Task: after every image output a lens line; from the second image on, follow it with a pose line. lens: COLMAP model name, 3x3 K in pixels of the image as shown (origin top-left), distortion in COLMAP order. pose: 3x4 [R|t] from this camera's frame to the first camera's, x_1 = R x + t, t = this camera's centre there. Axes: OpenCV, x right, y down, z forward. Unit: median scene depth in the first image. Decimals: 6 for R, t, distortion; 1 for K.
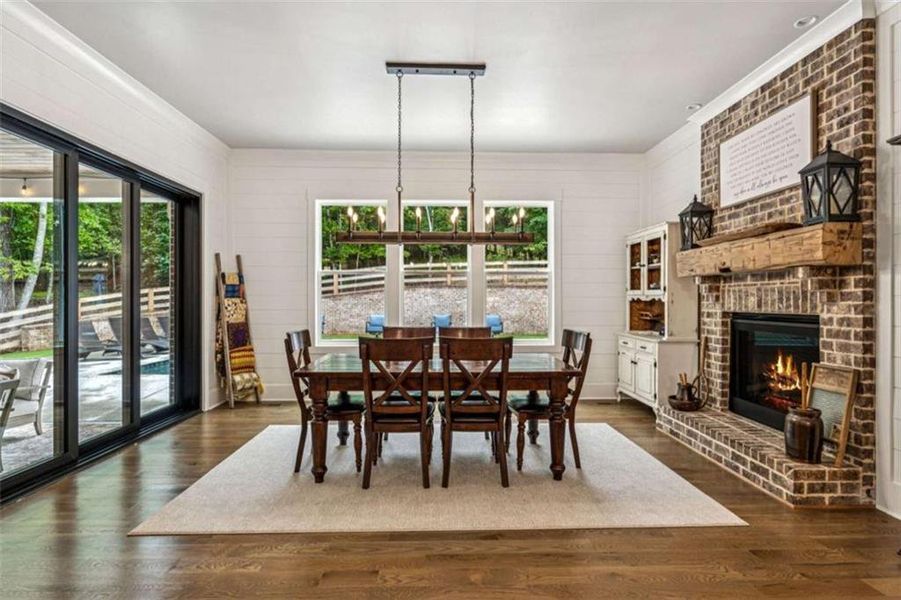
lens RADIAL K [[471.9, 0, 450.8], [0, 471.9, 299.8], [0, 0, 1]] dist [0.000422, -0.000110]
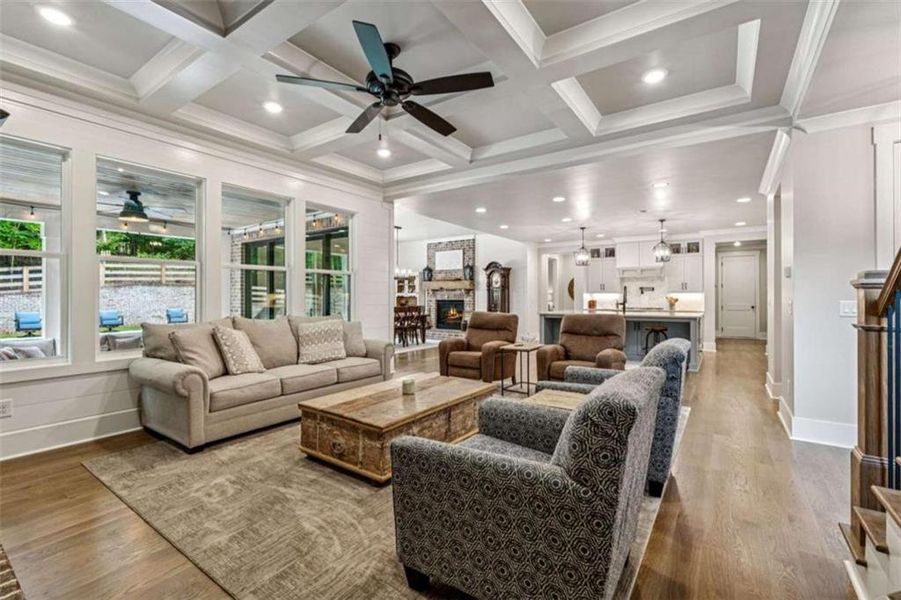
lens RADIAL K [[398.1, 0, 453.3], [0, 398.1, 297.0], [0, 0, 1]] dist [-0.001854, -0.000499]
pose [[0.598480, -0.004789, 0.801123, -1.986495], [0.000895, 0.999986, 0.005310, -0.012871], [-0.801137, -0.002461, 0.598476, -1.011674]]
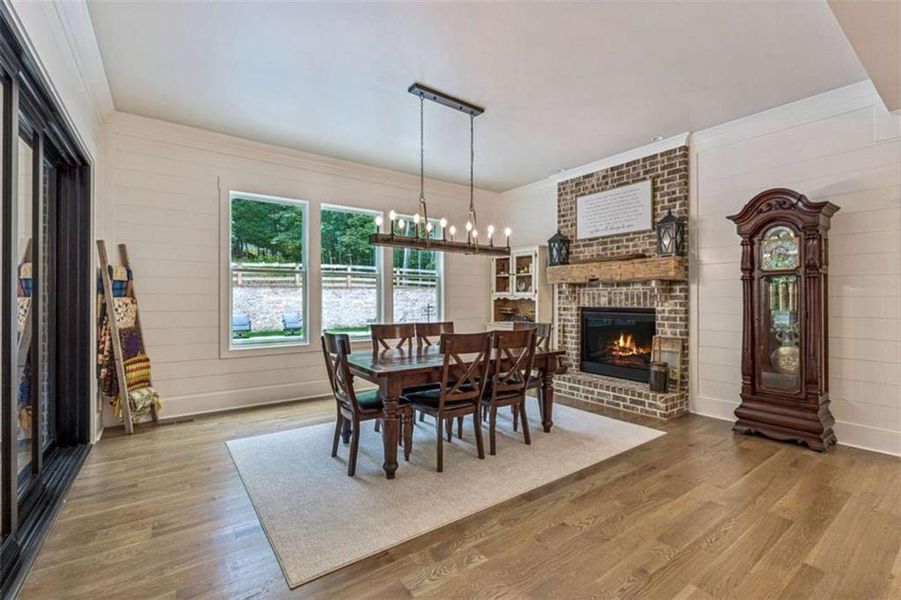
lens RADIAL K [[398.1, 0, 453.3], [0, 398.1, 297.0], [0, 0, 1]] dist [-0.001854, -0.000499]
pose [[0.825351, 0.002262, 0.564615, -0.570589], [-0.000165, 0.999993, -0.003765, -0.002346], [-0.564620, 0.003014, 0.825346, 0.184346]]
